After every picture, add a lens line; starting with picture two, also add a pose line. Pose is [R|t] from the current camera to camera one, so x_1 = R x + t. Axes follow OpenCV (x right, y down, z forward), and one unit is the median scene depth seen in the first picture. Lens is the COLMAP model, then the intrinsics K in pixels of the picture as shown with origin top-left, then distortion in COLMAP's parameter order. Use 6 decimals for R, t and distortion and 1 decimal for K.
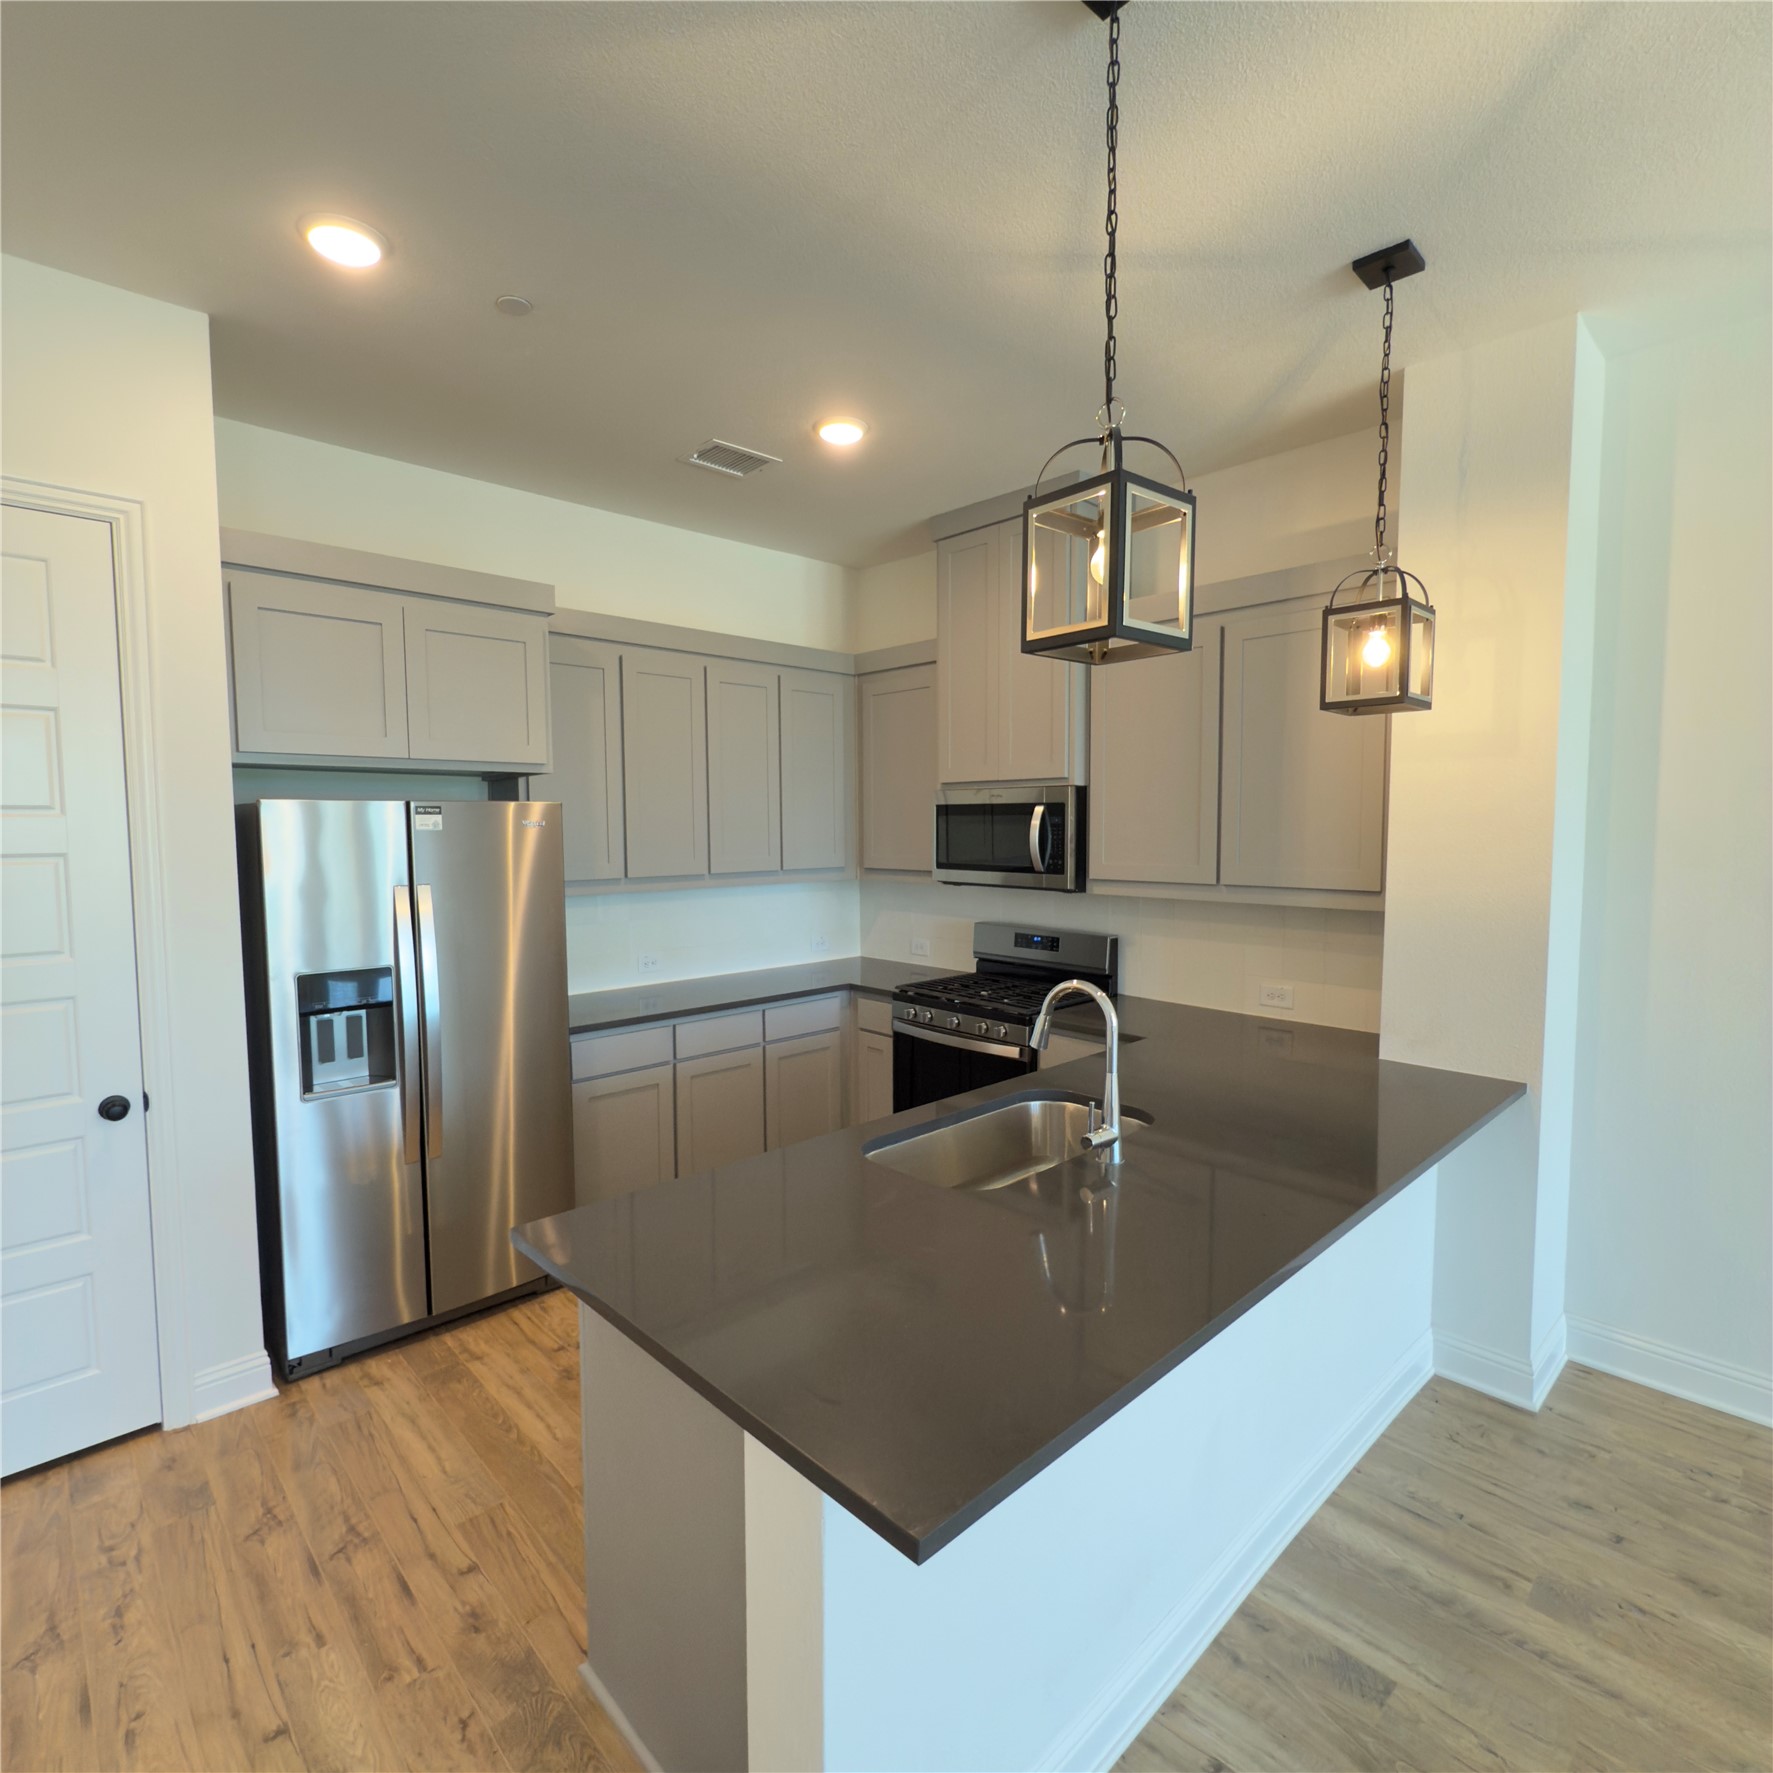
lens RADIAL K [[941.3, 0, 887.8], [0, 941.3, 888.1], [0, 0, 1]] dist [-0.003550, 0.000522]
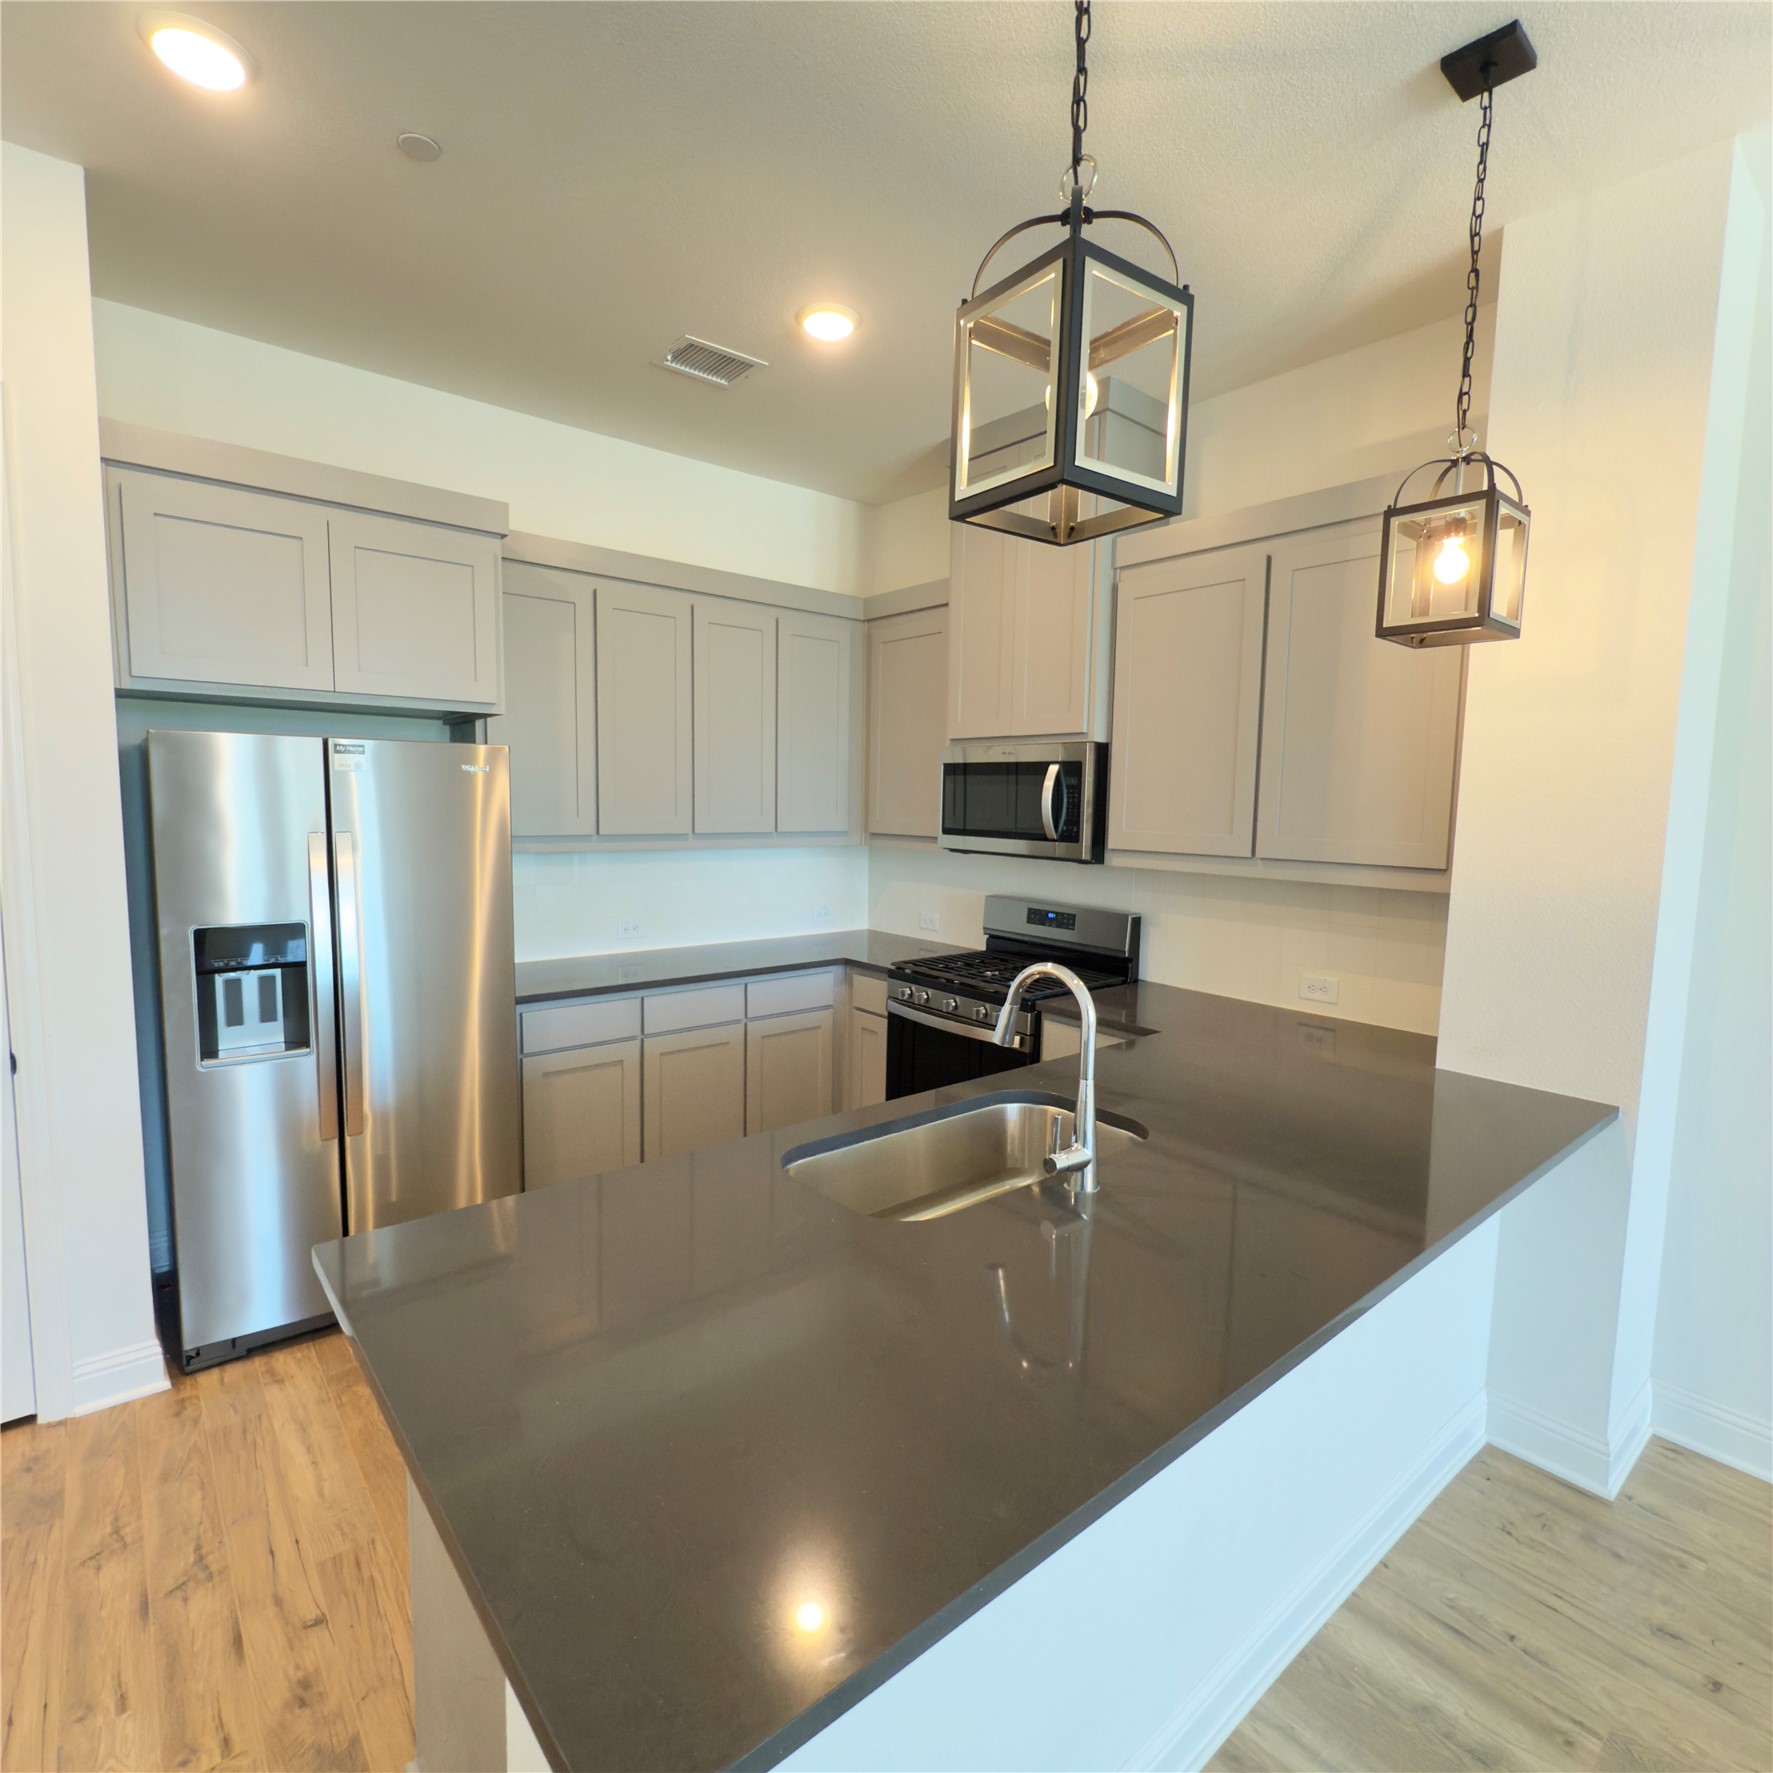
lens RADIAL K [[941.3, 0, 887.8], [0, 941.3, 888.1], [0, 0, 1]] dist [-0.003550, 0.000522]
pose [[0.997885, 0.028664, -0.058347, 0.085464], [-0.027086, 0.999250, 0.027665, 0.011752], [0.059097, -0.026026, 0.997913, 0.149150]]
